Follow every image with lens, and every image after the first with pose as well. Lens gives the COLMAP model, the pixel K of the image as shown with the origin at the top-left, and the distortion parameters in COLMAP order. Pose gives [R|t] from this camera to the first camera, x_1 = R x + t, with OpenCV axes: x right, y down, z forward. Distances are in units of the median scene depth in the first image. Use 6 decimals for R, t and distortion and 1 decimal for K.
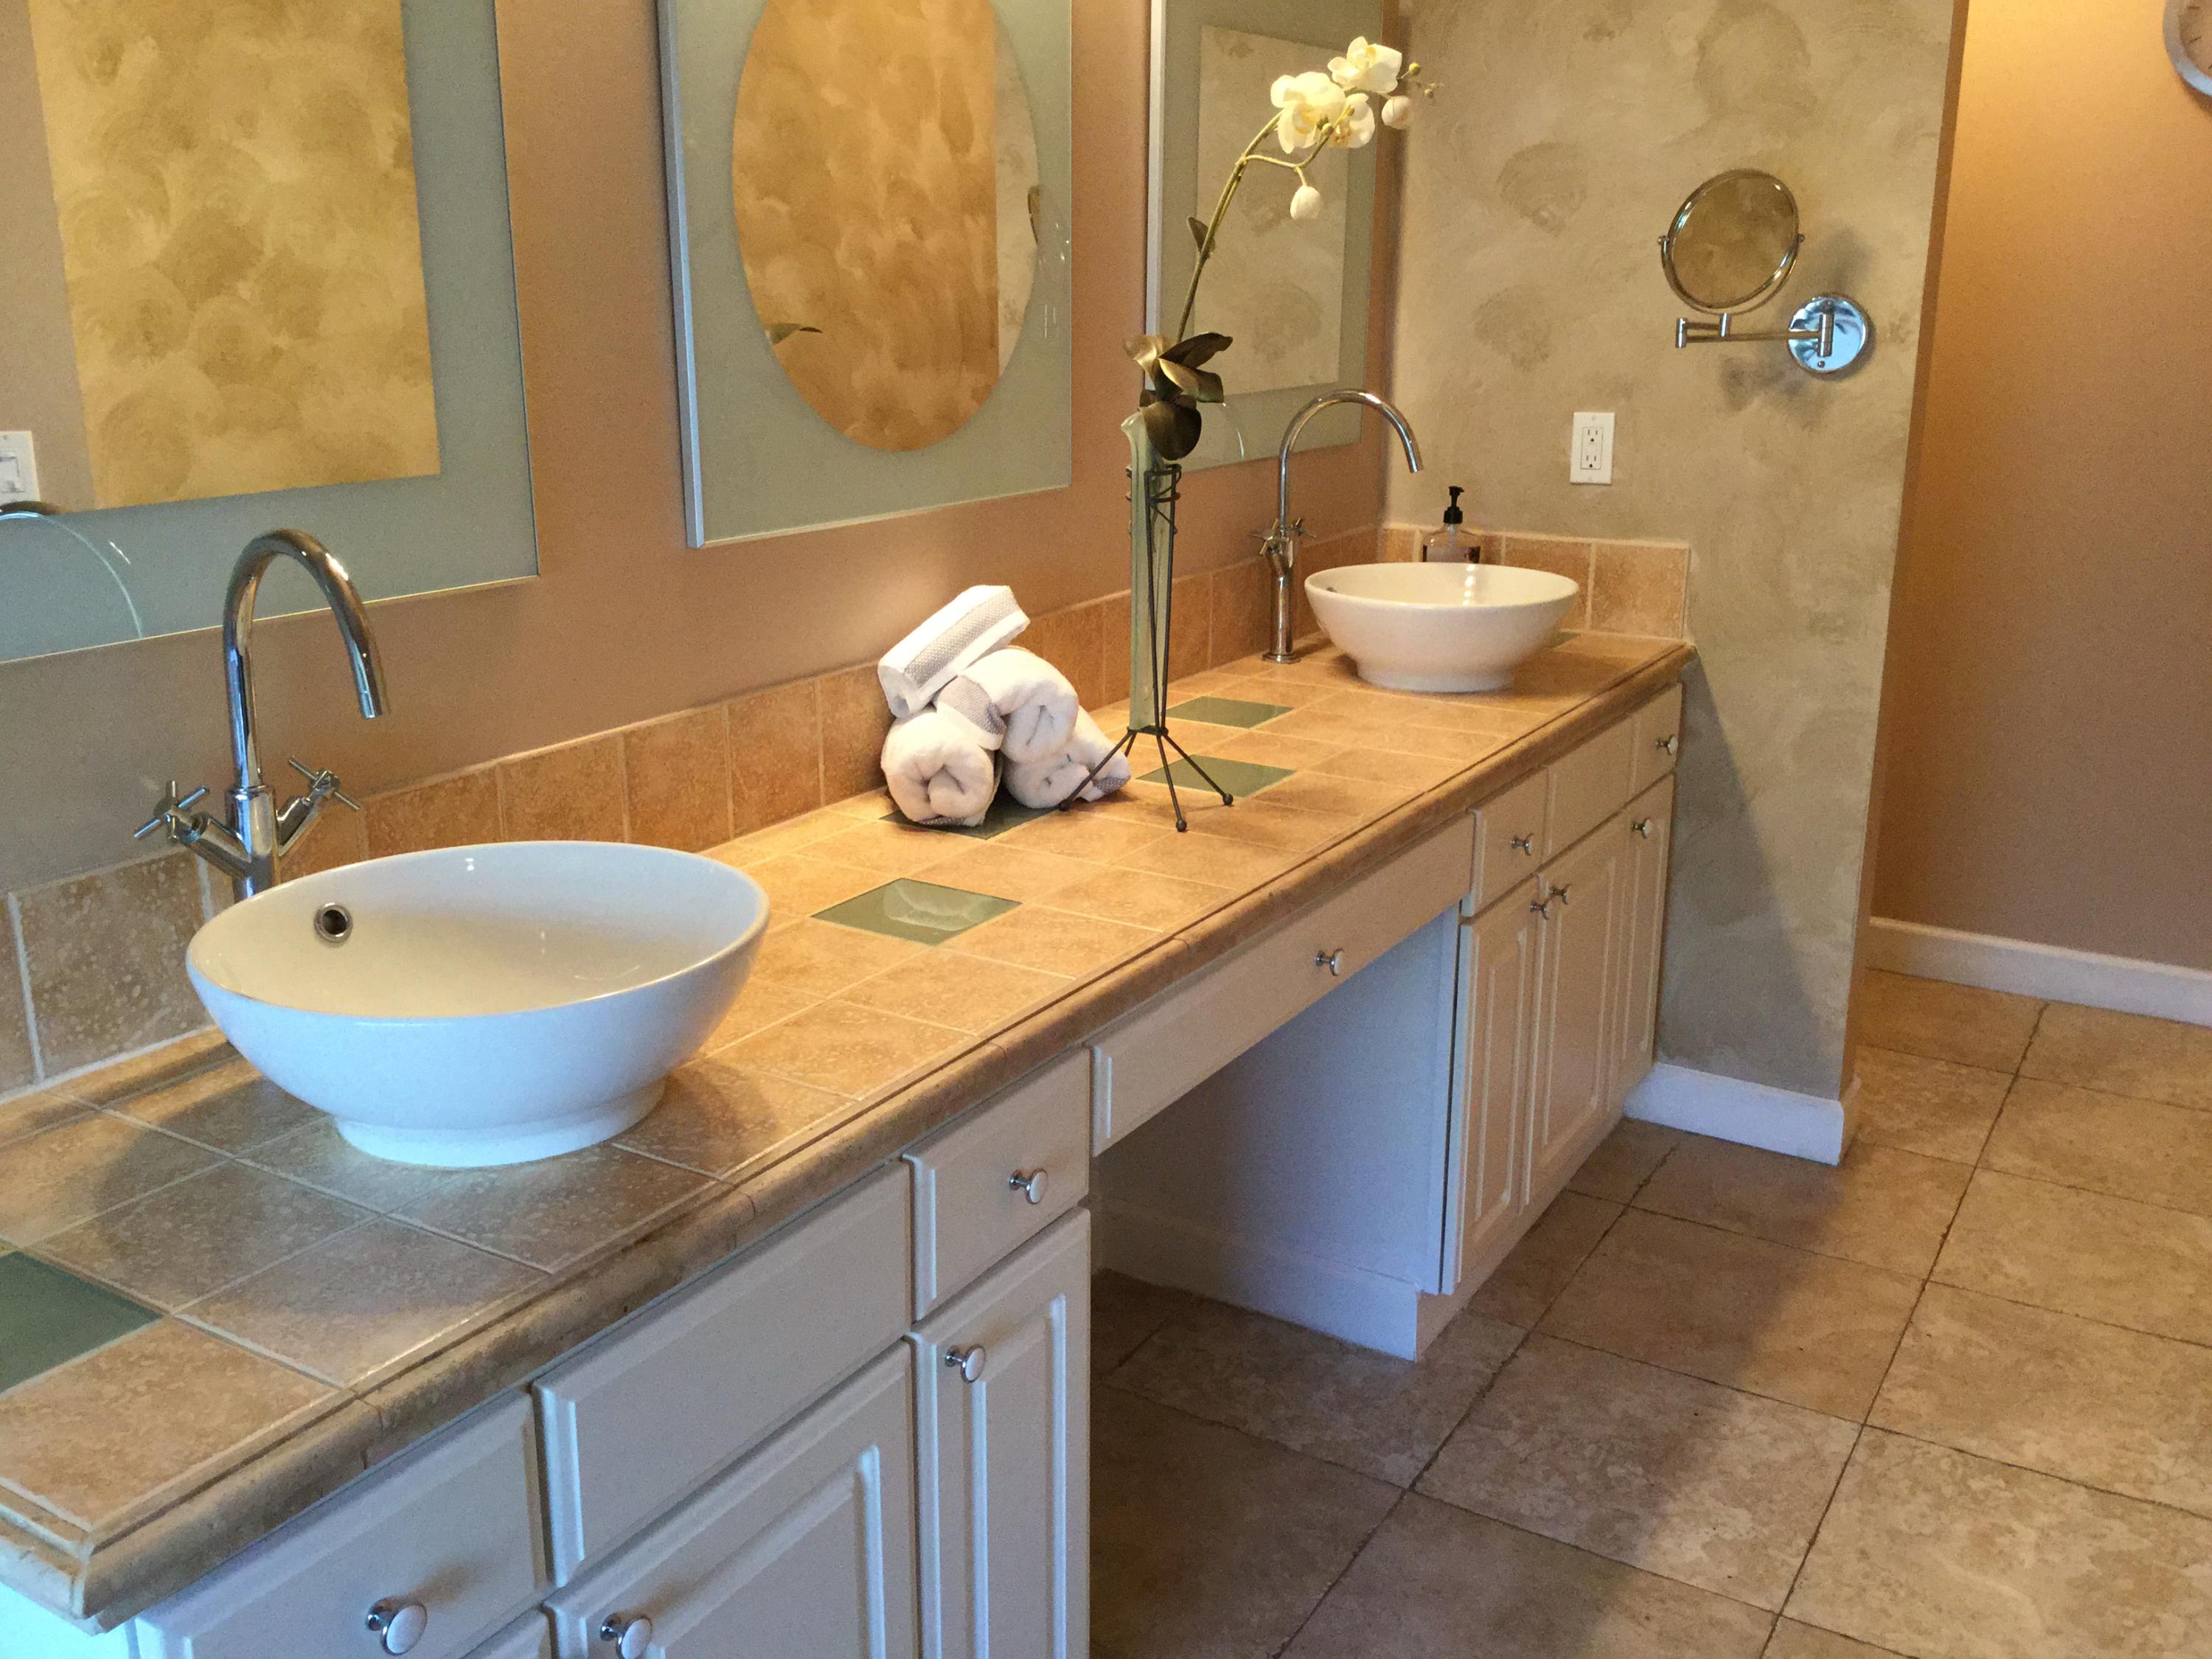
lens RADIAL K [[1987.6, 0, 1110.3], [0, 1987.6, 833.2], [0, 0, 1]] dist [0.107221, -0.189094]
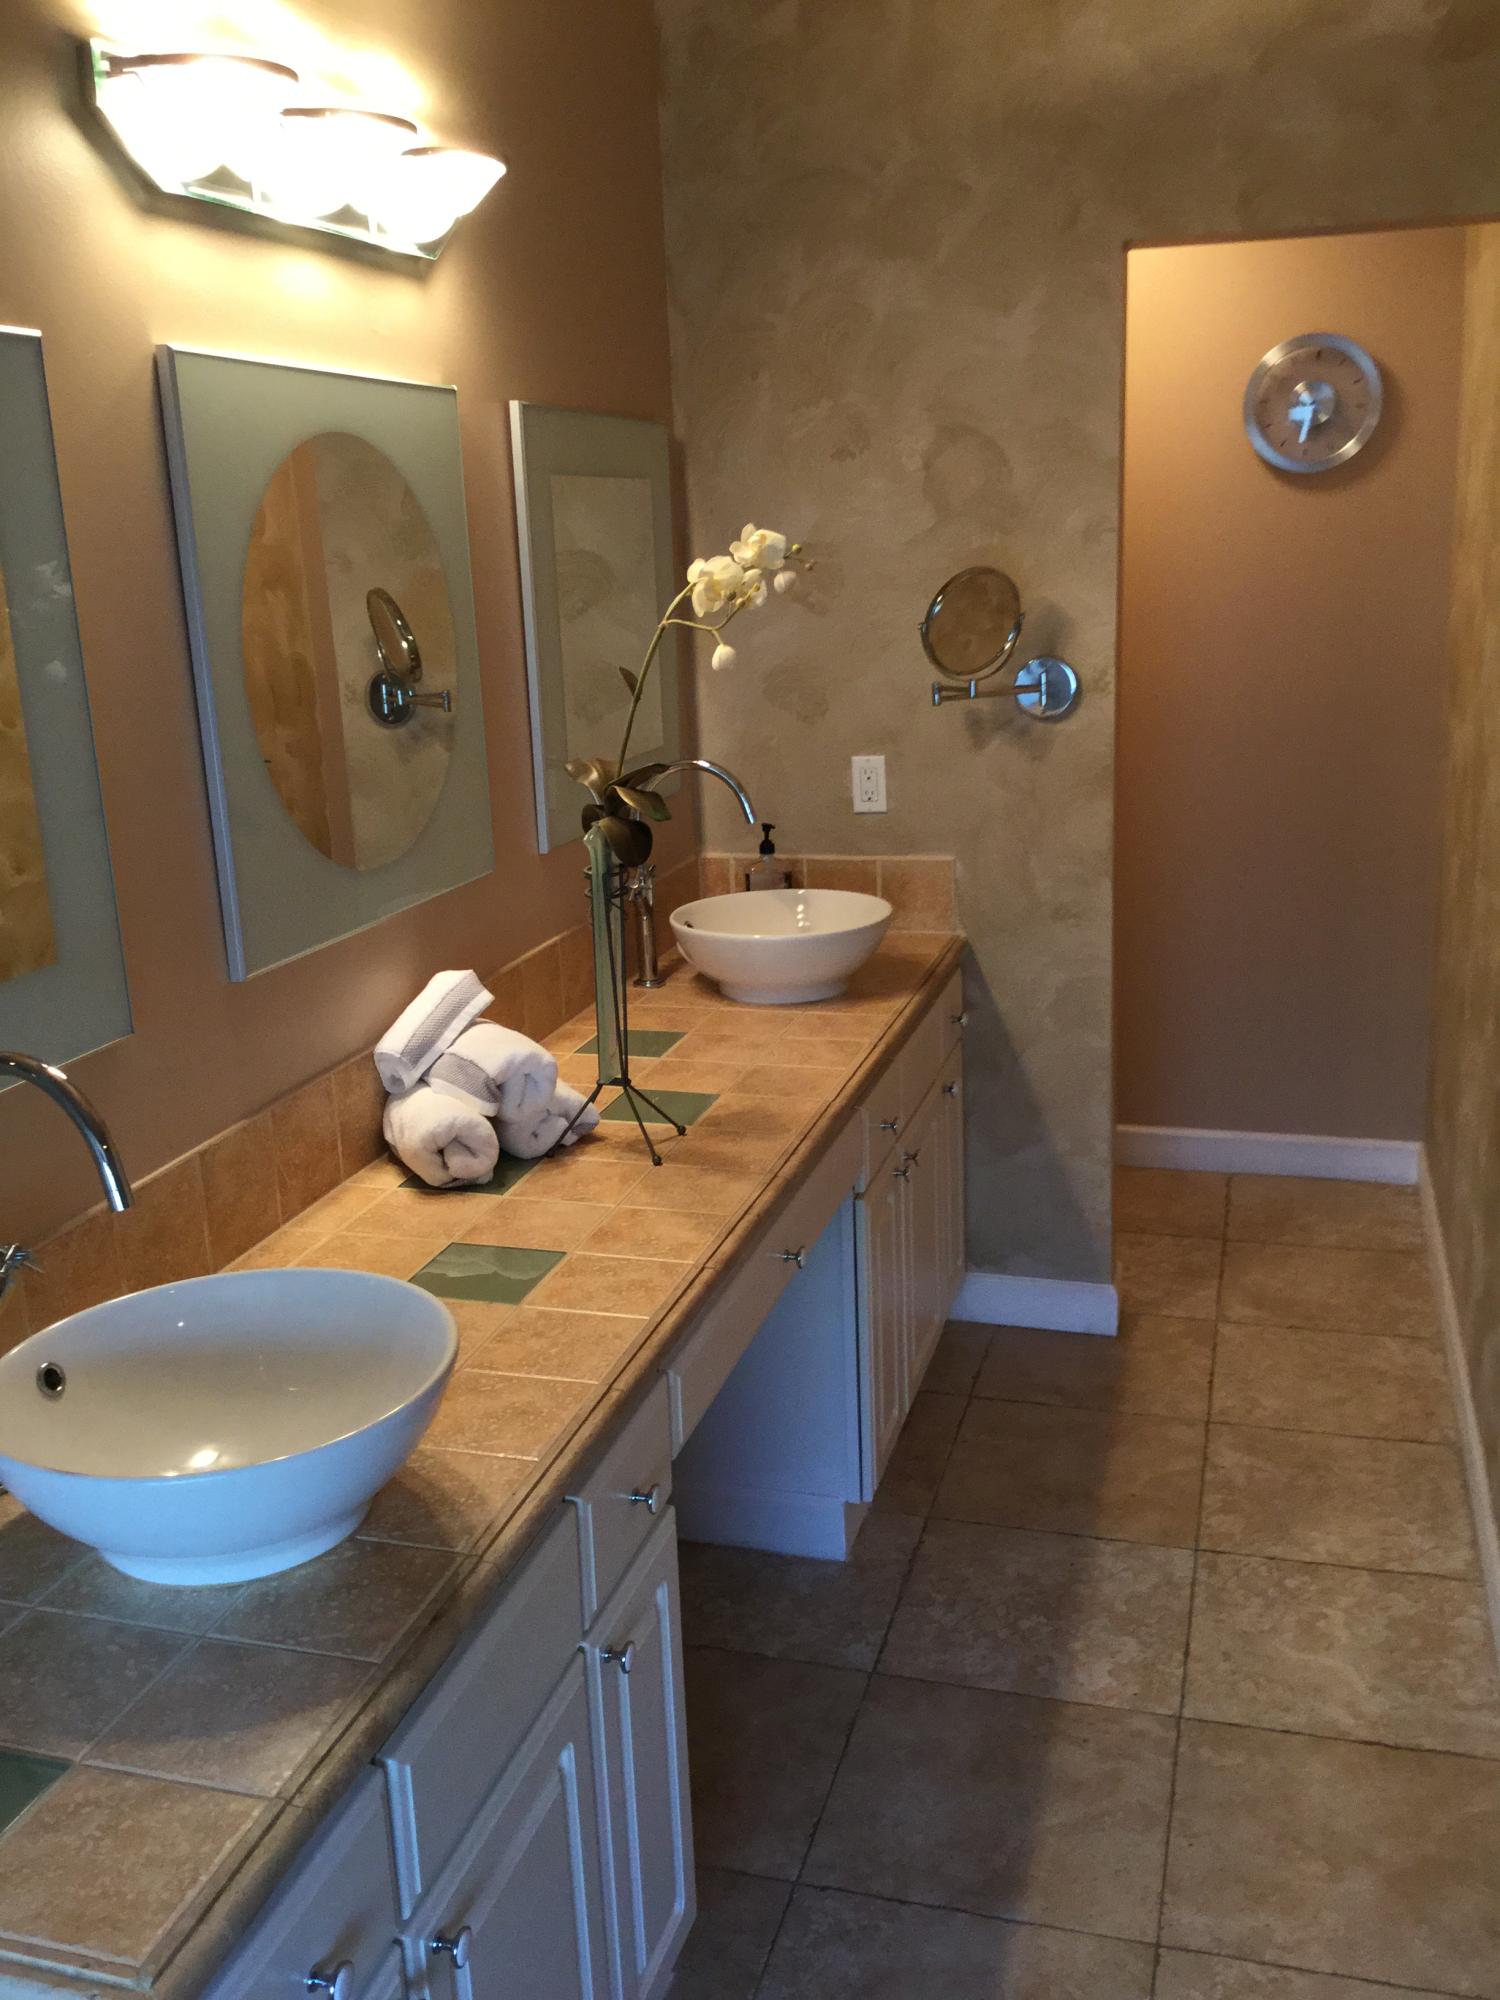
lens RADIAL K [[1797.2, 0, 744.5], [0, 1797.2, 1012.2], [0, 0, 1]] dist [0.107221, -0.189094]
pose [[0.966388, -0.107767, 0.233410, -0.146391], [0.113348, 0.993499, -0.010590, -0.069818], [-0.230752, 0.036690, 0.972321, -0.067615]]
